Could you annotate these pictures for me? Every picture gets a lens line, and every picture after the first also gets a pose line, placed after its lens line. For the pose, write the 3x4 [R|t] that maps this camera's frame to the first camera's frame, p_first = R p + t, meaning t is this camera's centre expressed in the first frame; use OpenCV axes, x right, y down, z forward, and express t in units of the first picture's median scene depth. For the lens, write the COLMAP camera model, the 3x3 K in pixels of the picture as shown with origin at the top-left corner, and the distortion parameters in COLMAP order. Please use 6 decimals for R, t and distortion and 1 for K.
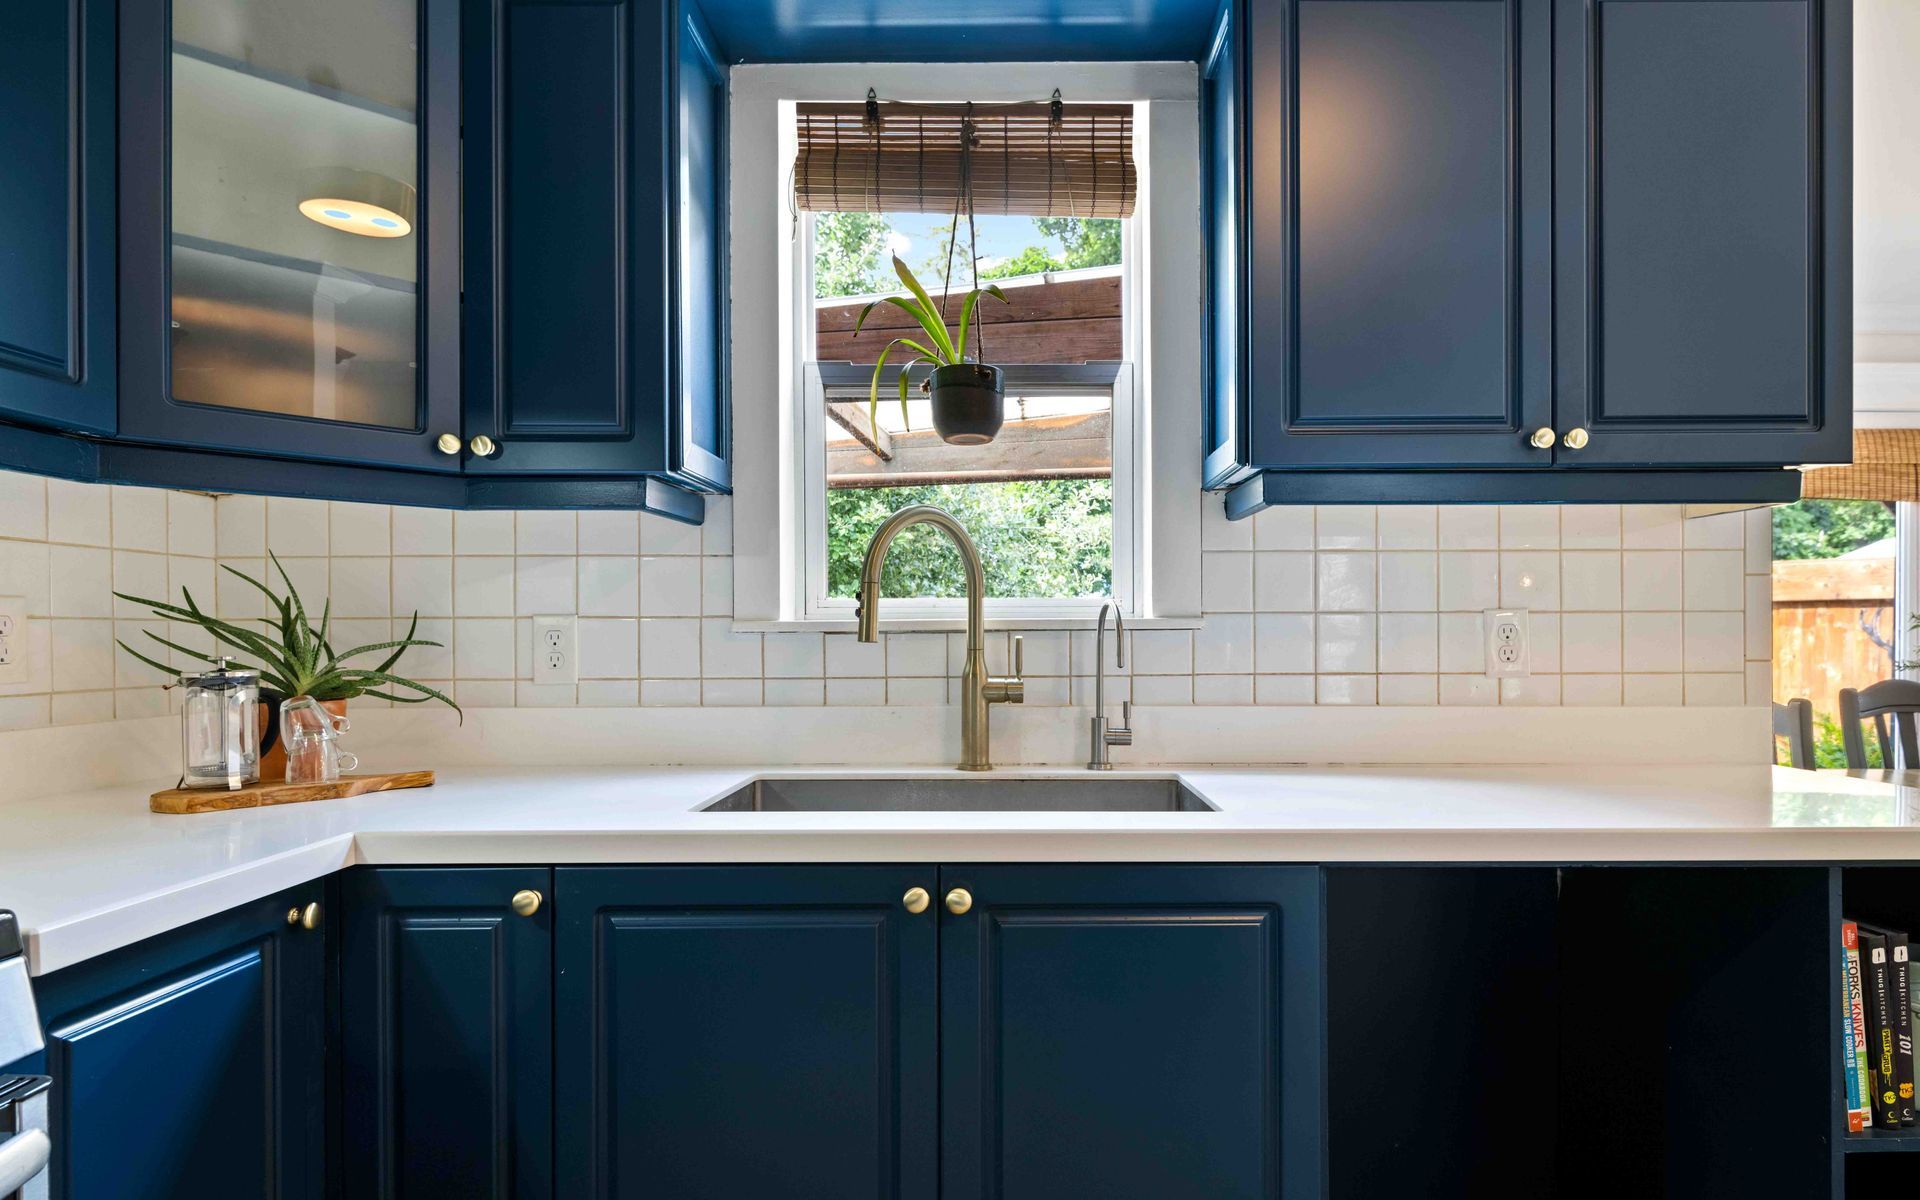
lens RADIAL K [[1072.1, 0, 924.7], [0, 1072.1, 646.2], [0, 0, 1]] dist [-0.000050, -0.000771]
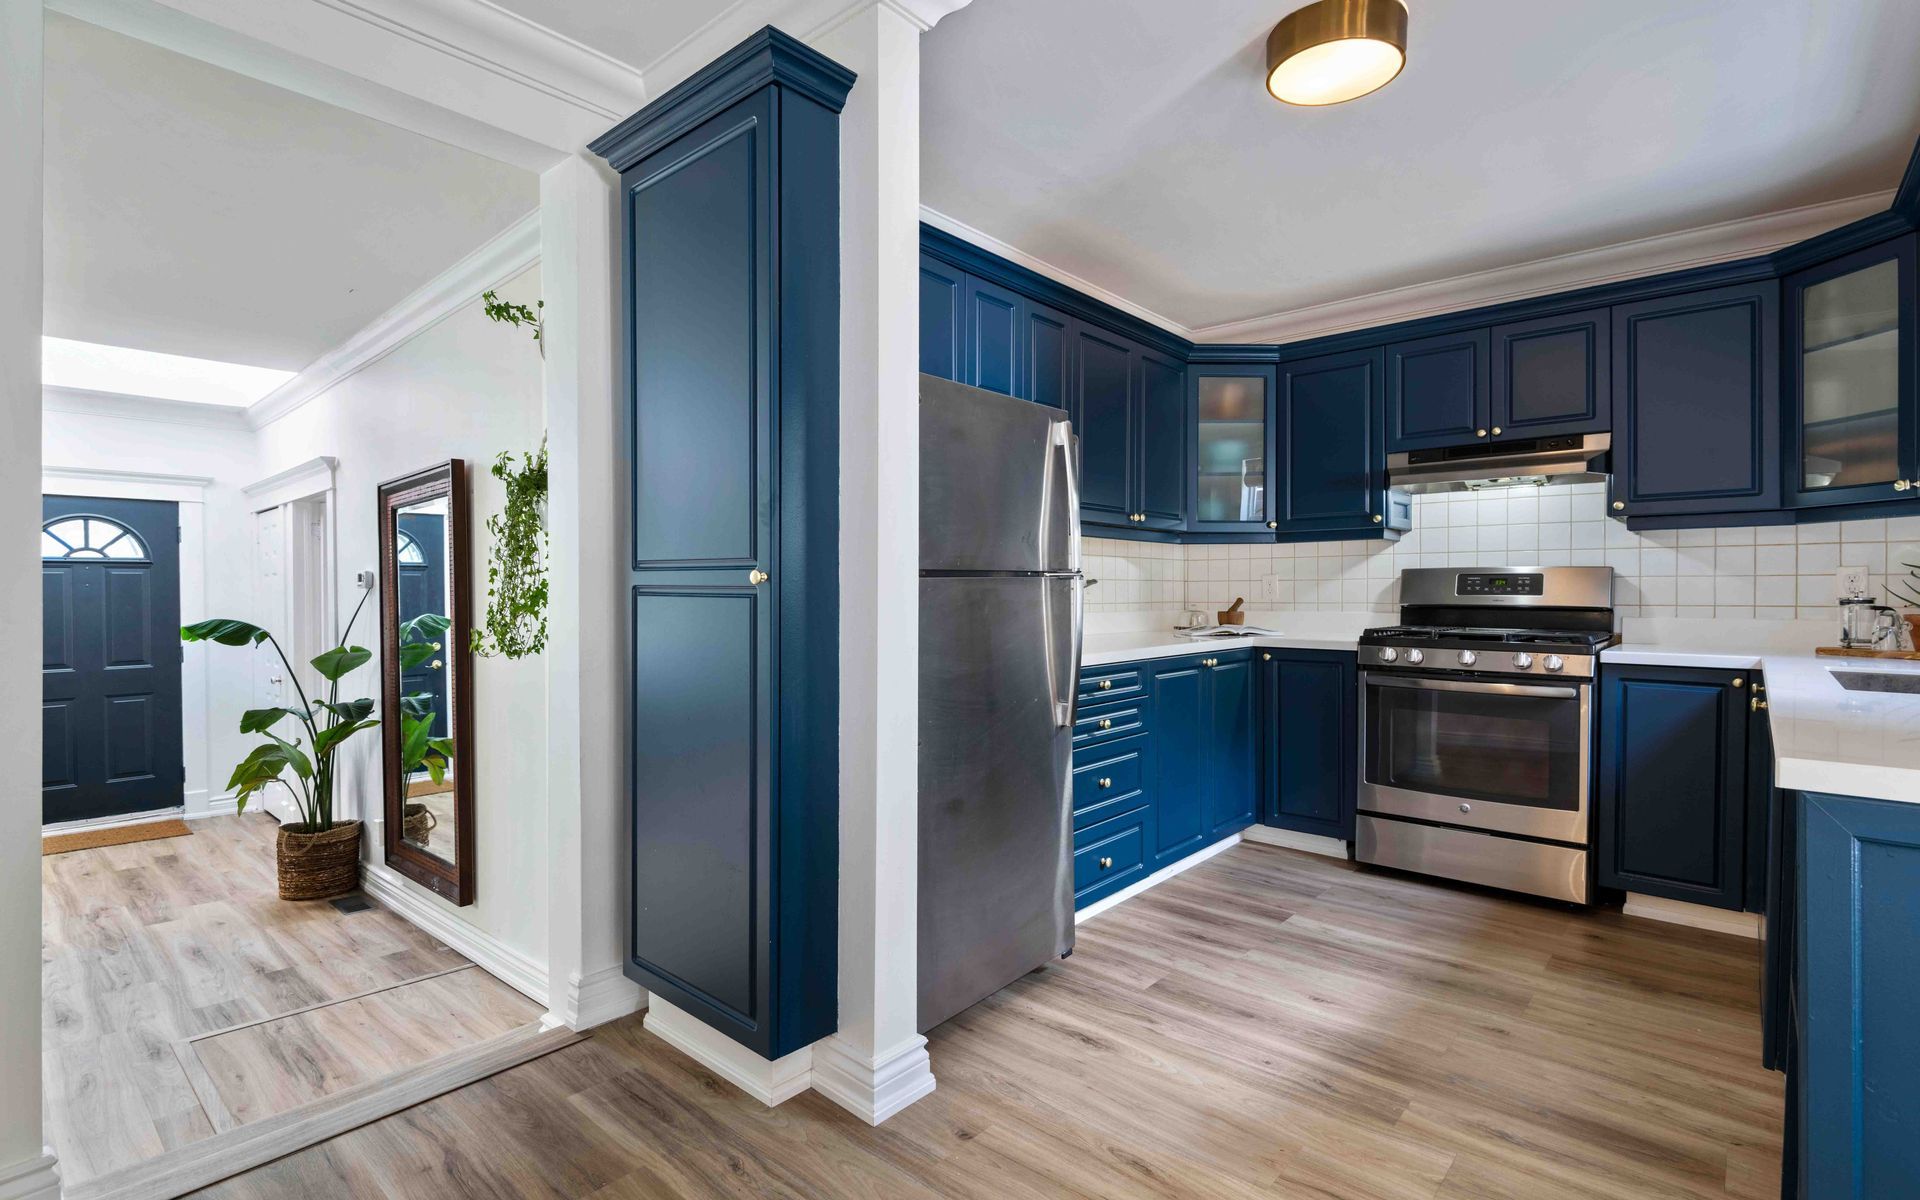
lens RADIAL K [[882.7, 0, 937.6], [0, 882.7, 599.4], [0, 0, 1]] dist [0.024202, -0.009022]
pose [[-0.682338, 0.013257, -0.730916, 1.684125], [-0.007050, 0.999670, 0.024713, -0.004221], [0.731003, 0.022016, -0.682020, 0.703970]]
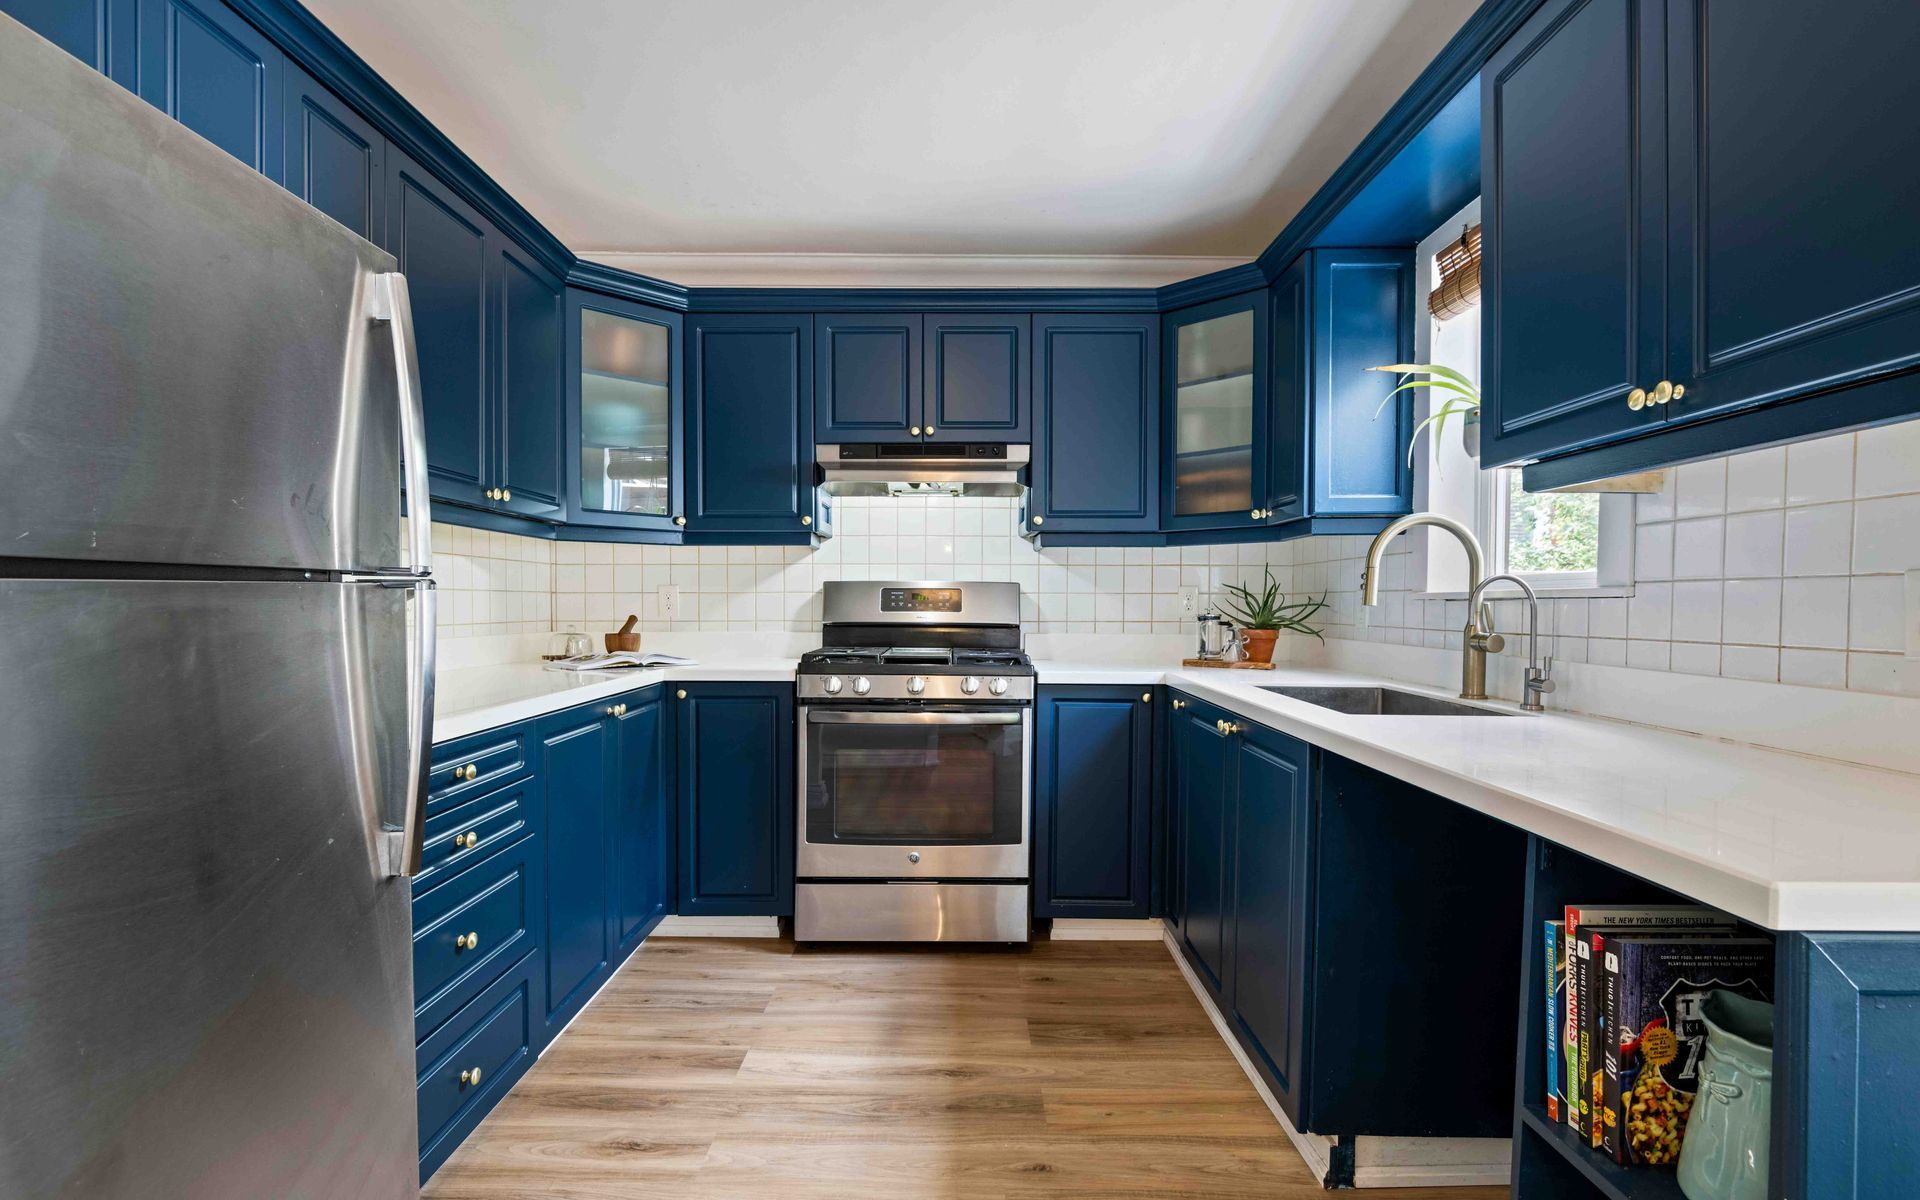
lens RADIAL K [[916.4, 0, 954.4], [0, 916.4, 618.7], [0, 0, 1]] dist [0.012773, -0.000969]
pose [[-0.014055, 0.021979, -0.999660, 1.240688], [-0.018283, 0.999586, 0.022234, -0.002422], [0.999734, 0.018589, -0.013647, 0.342422]]
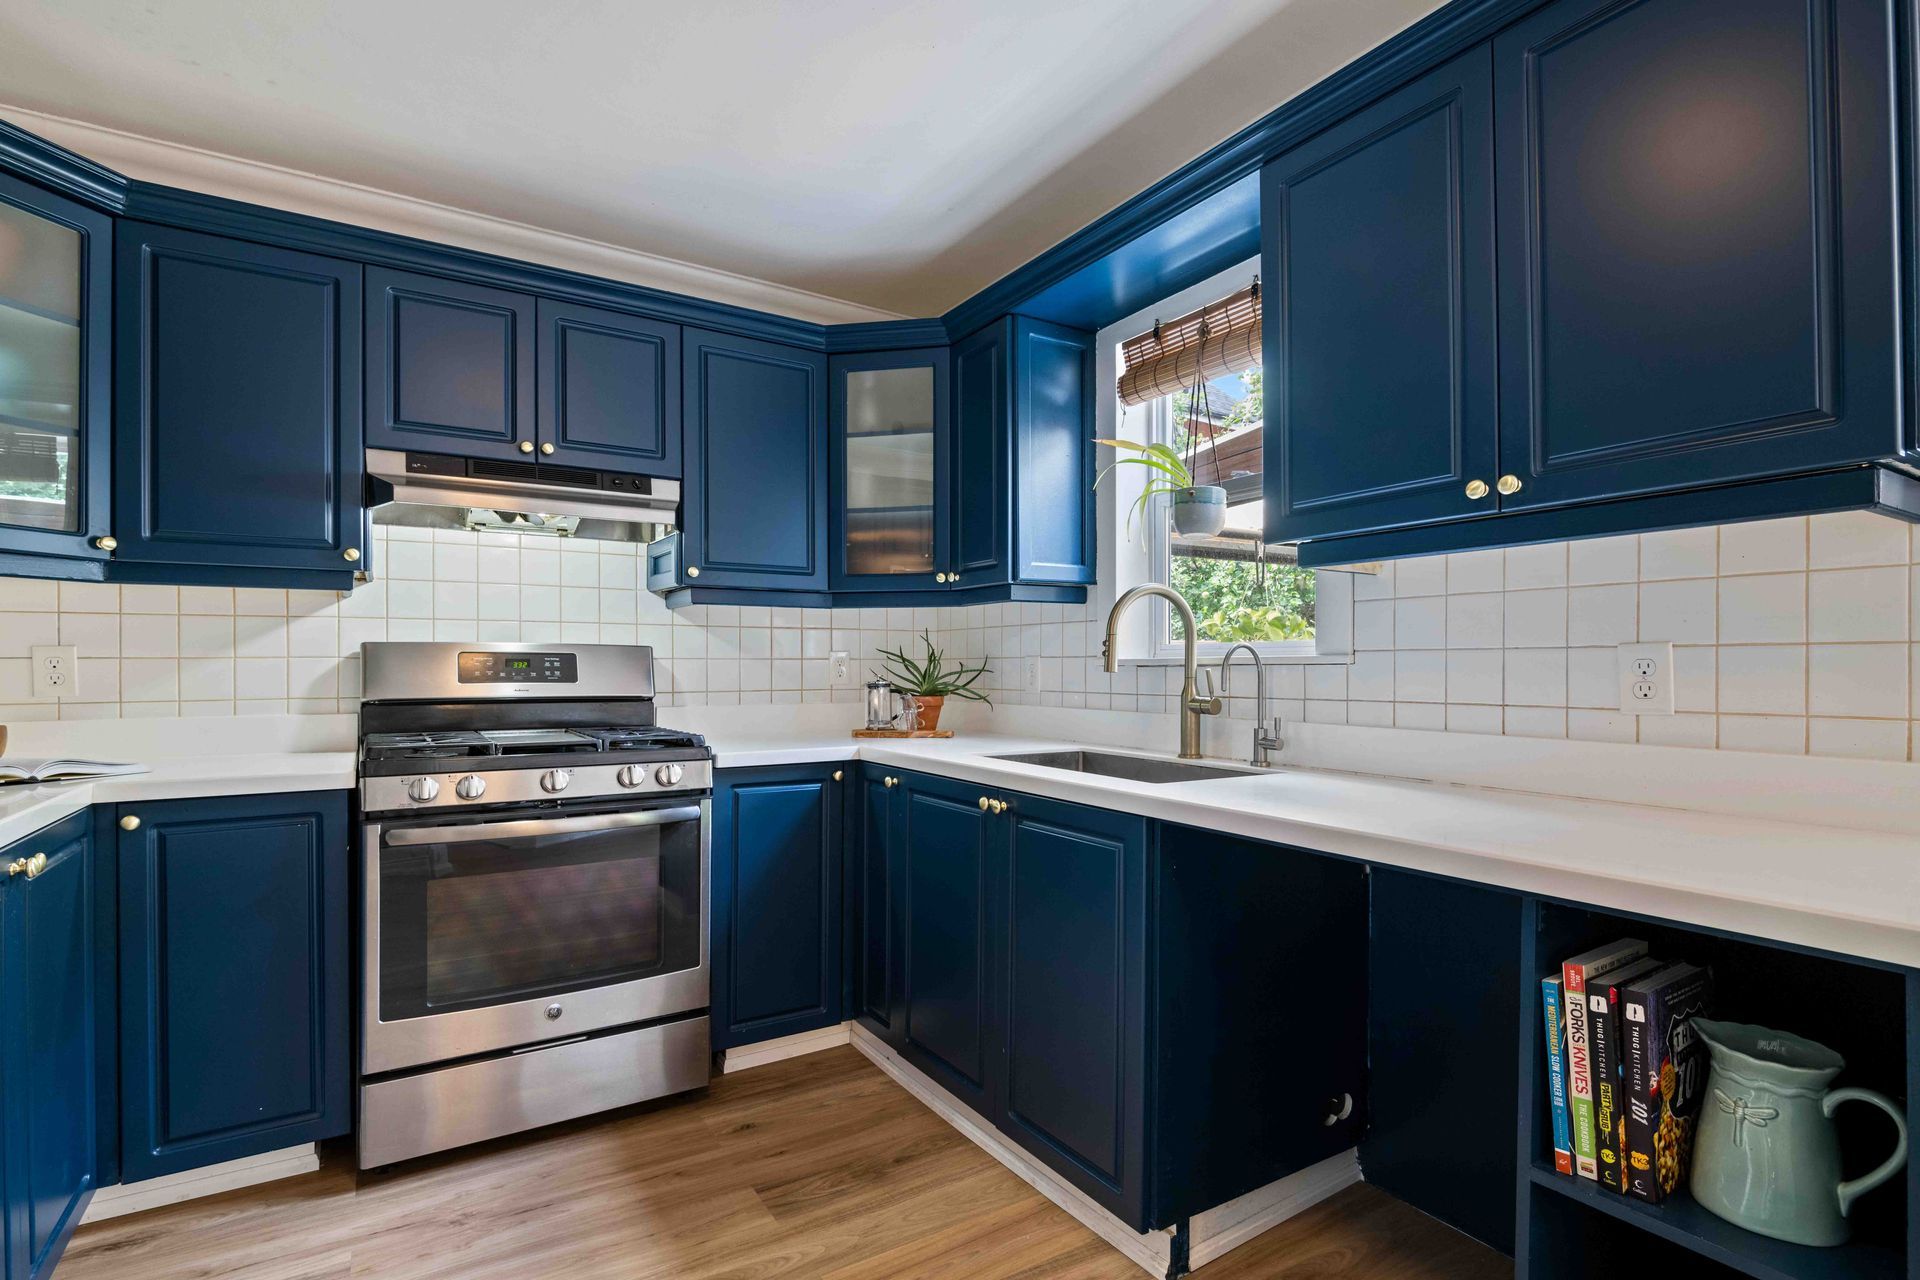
lens RADIAL K [[906.8, 0, 963.2], [0, 906.8, 664.4], [0, 0, 1]] dist [0.016751, -0.012265]
pose [[0.537476, 0.001385, -0.843278, 0.937840], [-0.013444, 0.999886, -0.006927, -0.002068], [0.843172, 0.015060, 0.537433, 0.054391]]
